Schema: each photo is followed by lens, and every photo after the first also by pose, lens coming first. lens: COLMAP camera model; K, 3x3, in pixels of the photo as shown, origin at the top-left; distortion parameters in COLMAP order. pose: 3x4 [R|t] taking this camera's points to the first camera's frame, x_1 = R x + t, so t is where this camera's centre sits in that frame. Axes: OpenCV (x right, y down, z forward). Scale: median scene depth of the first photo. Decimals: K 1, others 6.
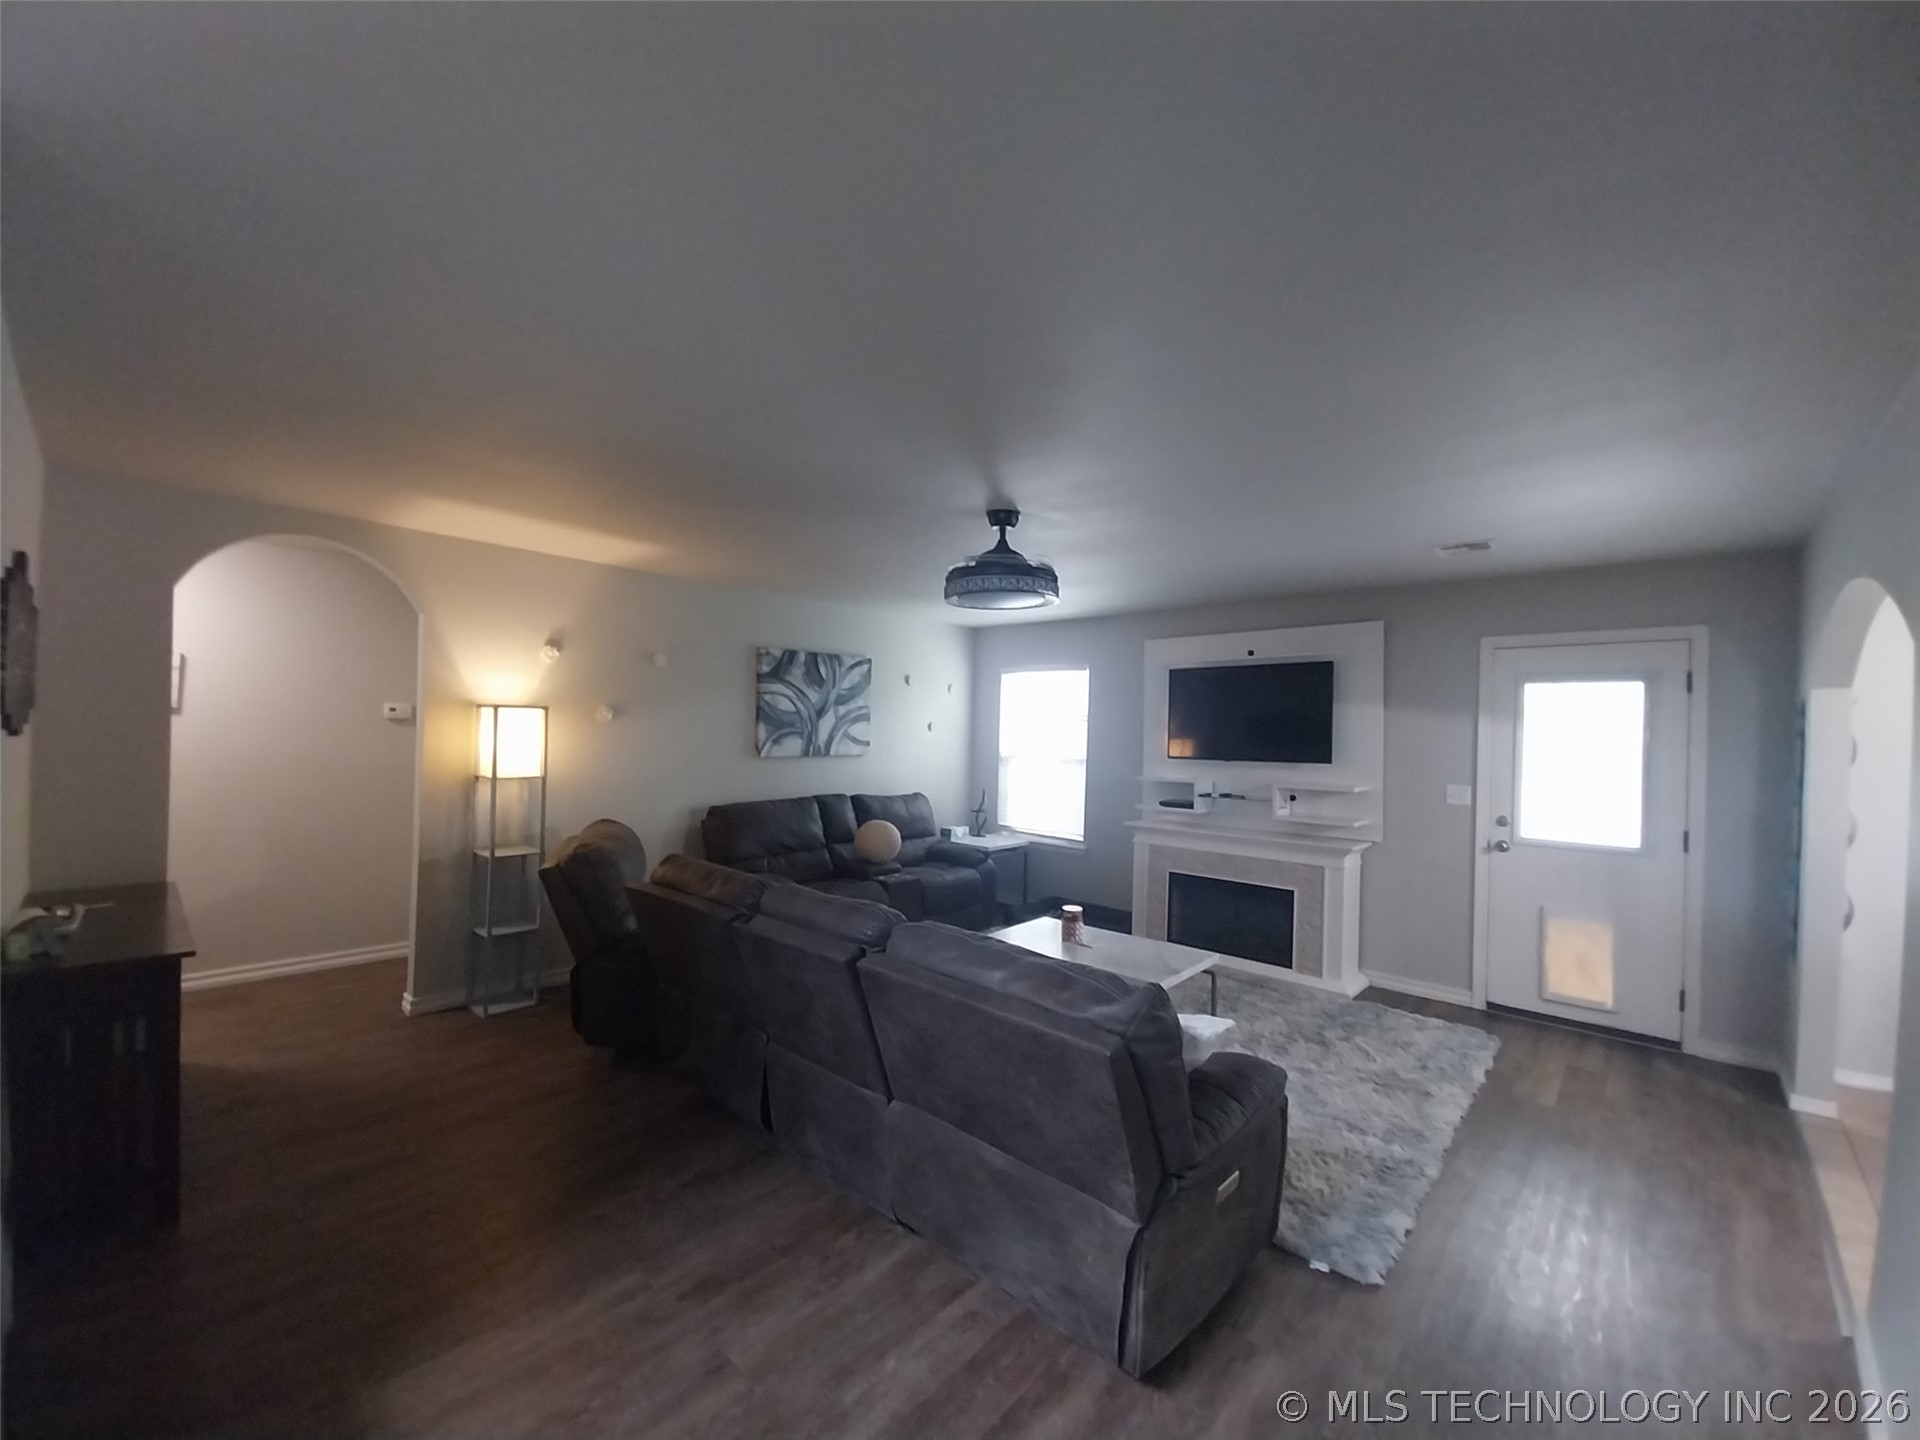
lens RADIAL K [[788.3, 0, 888.0], [0, 788.3, 724.8], [0, 0, 1]] dist [-0.000910, -0.010317]
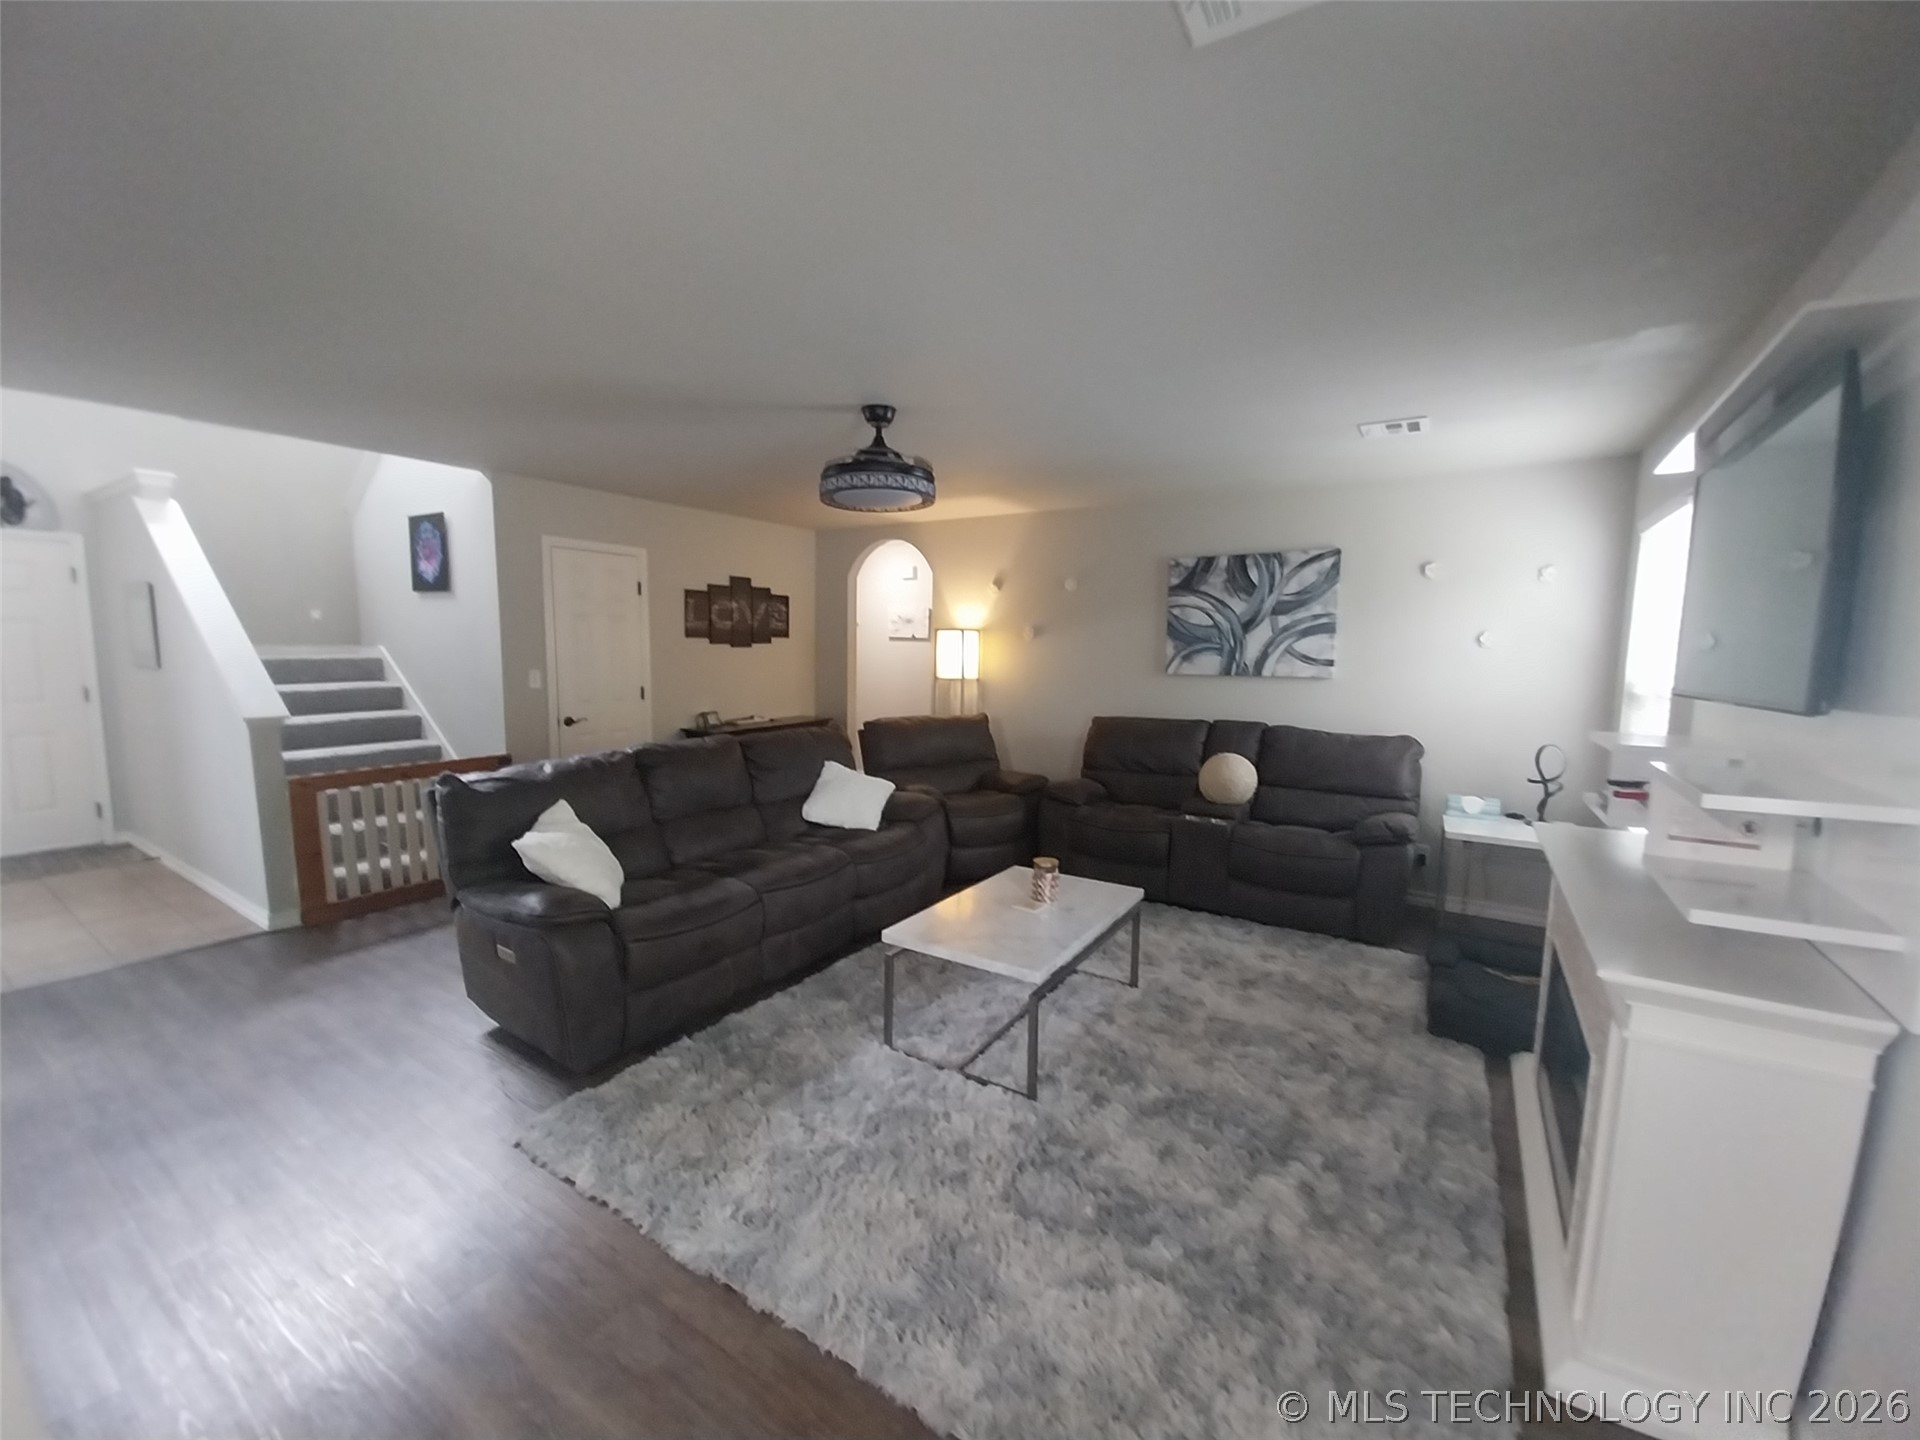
lens RADIAL K [[755.8, 0, 960.0], [0, 755.8, 720.0], [0, 0, 1]] dist [0.021286, -0.015945]
pose [[0.180999, 0.084939, -0.979809, 0.675600], [0.001215, 0.996243, 0.086588, 0.015669], [0.983483, -0.016862, 0.180216, 0.550444]]
